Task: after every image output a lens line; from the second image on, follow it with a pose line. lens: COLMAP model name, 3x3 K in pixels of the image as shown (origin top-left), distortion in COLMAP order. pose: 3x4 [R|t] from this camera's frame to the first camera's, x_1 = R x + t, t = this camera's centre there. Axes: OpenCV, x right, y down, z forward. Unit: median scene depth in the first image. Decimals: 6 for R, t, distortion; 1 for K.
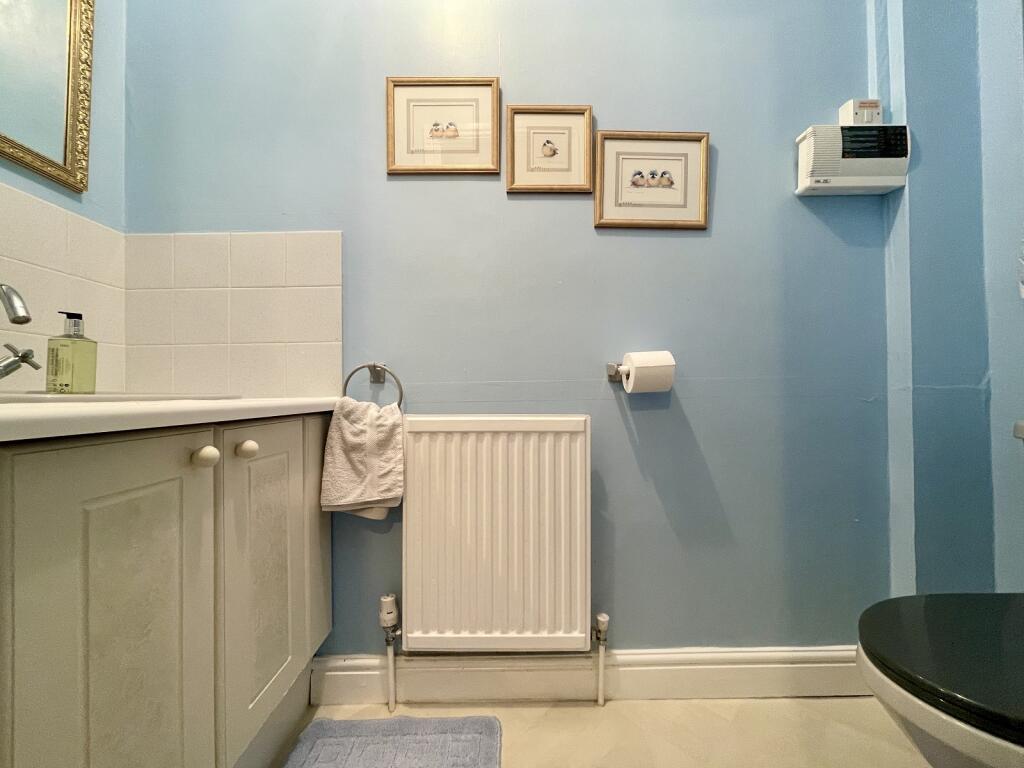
lens RADIAL K [[413.5, 0, 509.7], [0, 413.5, 385.0], [0, 0, 1]] dist [-0.003382, 0.000324]
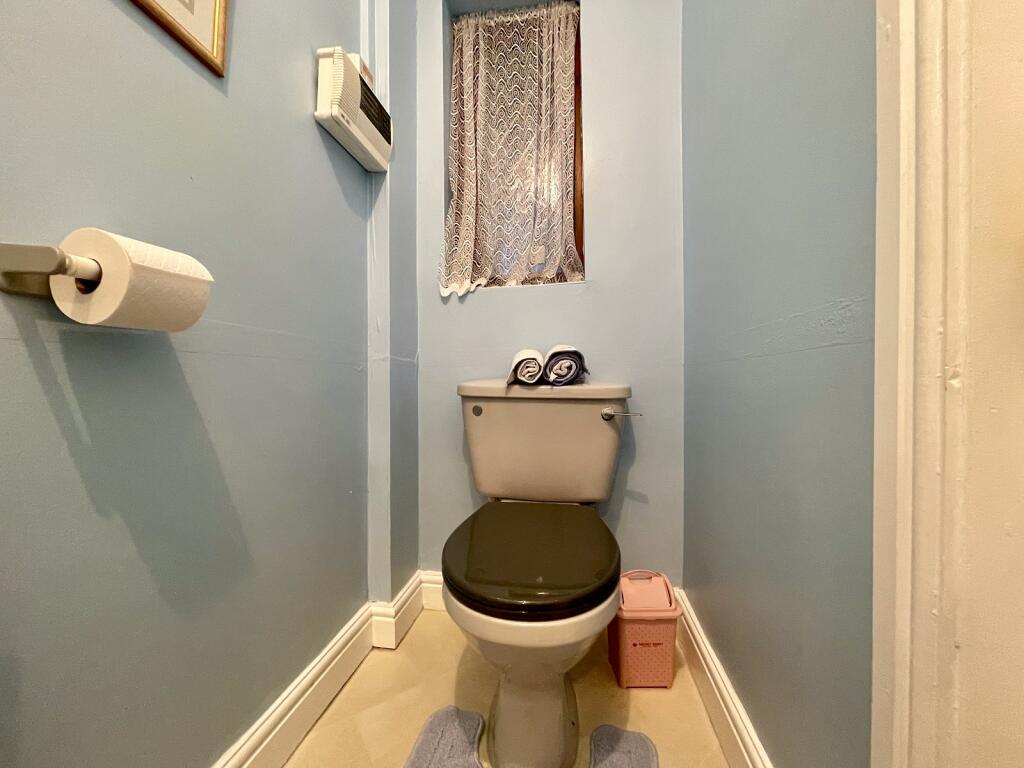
lens RADIAL K [[413.5, 0, 509.7], [0, 413.5, 385.0], [0, 0, 1]] dist [-0.003382, 0.000324]
pose [[0.164517, 0.003591, 0.986368, -0.055502], [-0.010703, 0.999941, -0.001855, 0.074903], [-0.986316, -0.010252, 0.164546, 0.491625]]
